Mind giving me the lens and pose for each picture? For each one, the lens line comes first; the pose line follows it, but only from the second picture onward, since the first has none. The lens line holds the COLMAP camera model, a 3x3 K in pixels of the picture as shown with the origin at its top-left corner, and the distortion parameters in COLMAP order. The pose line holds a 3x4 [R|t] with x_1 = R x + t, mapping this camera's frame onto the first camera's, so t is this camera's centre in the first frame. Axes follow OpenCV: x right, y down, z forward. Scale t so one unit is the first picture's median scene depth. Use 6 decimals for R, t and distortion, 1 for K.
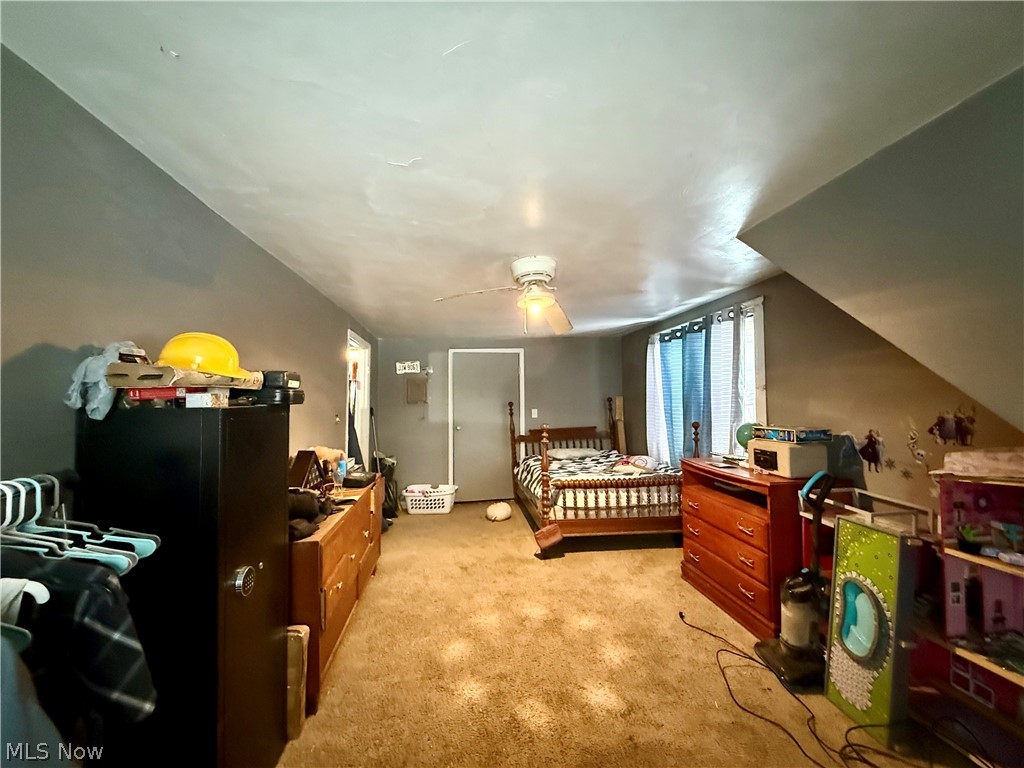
lens RADIAL K [[406.3, 0, 512.0], [0, 406.3, 384.0], [0, 0, 1]] dist [0.000608, 0.000127]
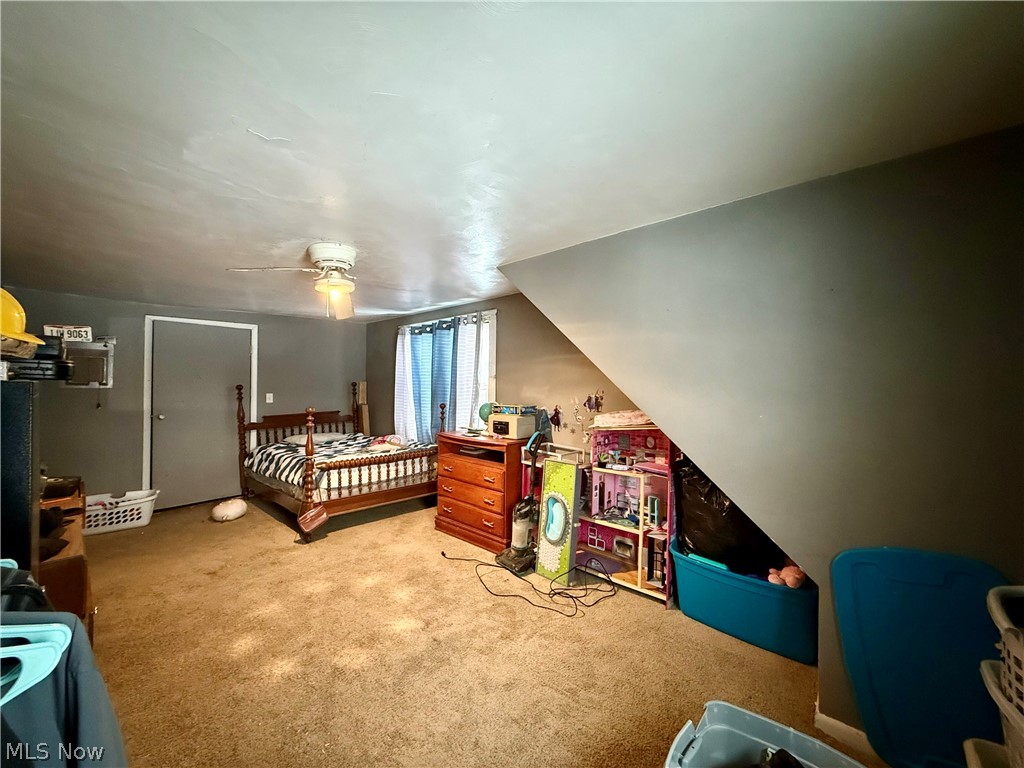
lens RADIAL K [[409.8, 0, 512.0], [0, 409.8, 384.0], [0, 0, 1]] dist [0.000402, -0.000012]
pose [[0.761240, 0.017858, 0.648224, -0.218246], [-0.039093, 0.999066, 0.018385, 0.005430], [-0.647291, -0.039336, 0.761227, -0.078309]]
